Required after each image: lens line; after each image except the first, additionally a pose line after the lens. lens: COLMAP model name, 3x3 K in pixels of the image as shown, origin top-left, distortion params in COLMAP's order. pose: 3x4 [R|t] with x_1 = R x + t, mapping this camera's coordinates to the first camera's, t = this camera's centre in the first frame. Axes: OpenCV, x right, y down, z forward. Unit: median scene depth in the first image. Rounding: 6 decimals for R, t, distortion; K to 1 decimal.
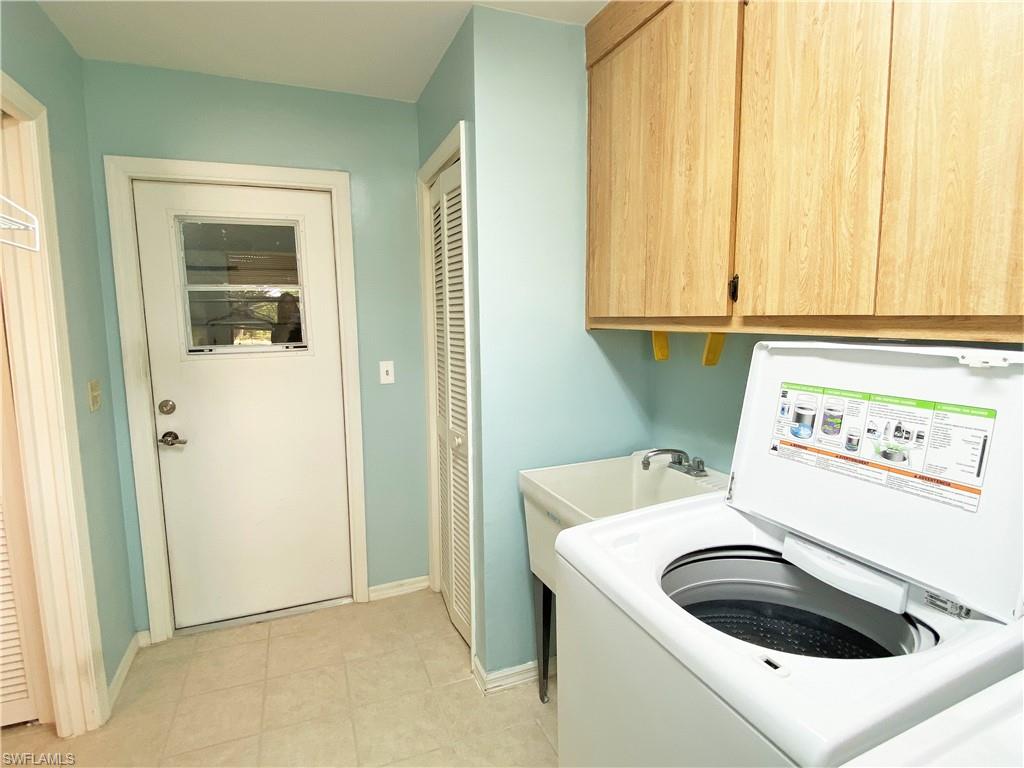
lens RADIAL K [[538.4, 0, 512.0], [0, 538.4, 384.0], [0, 0, 1]] dist [-0.012727, -0.000845]
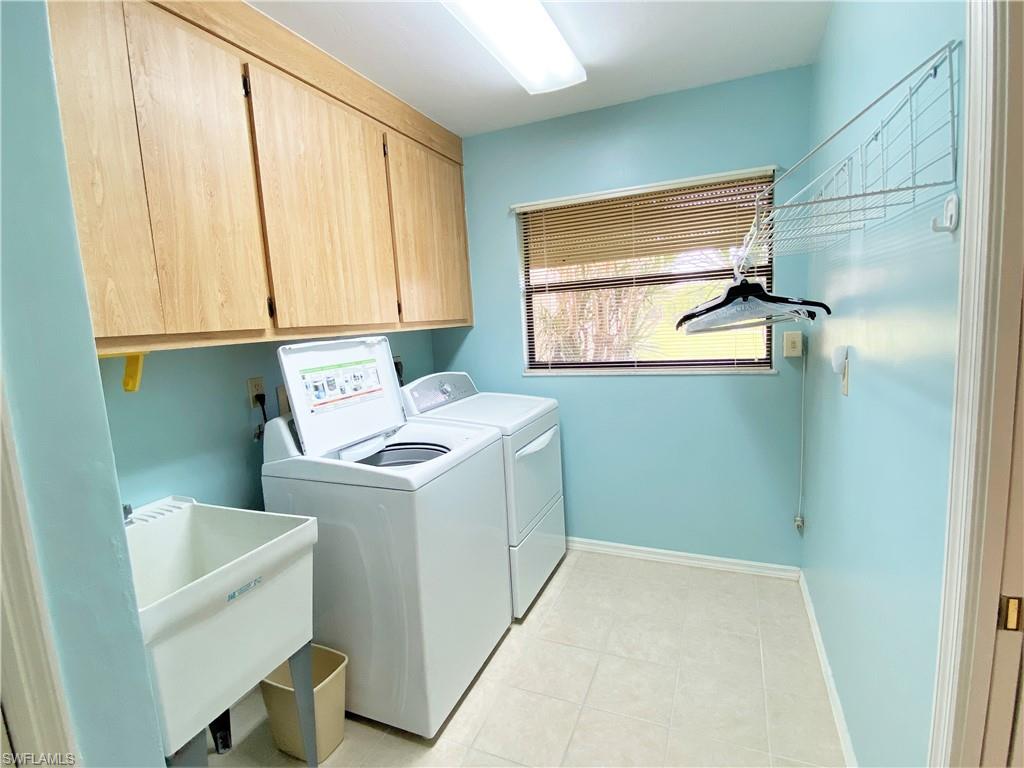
lens RADIAL K [[481.7, 0, 512.0], [0, 481.7, 384.0], [0, 0, 1]] dist [-0.032532, -0.000231]
pose [[-0.708767, -0.040416, 0.704284, -0.923458], [0.153630, 0.965552, 0.210016, -0.164621], [-0.688511, 0.257052, -0.678143, 1.559868]]
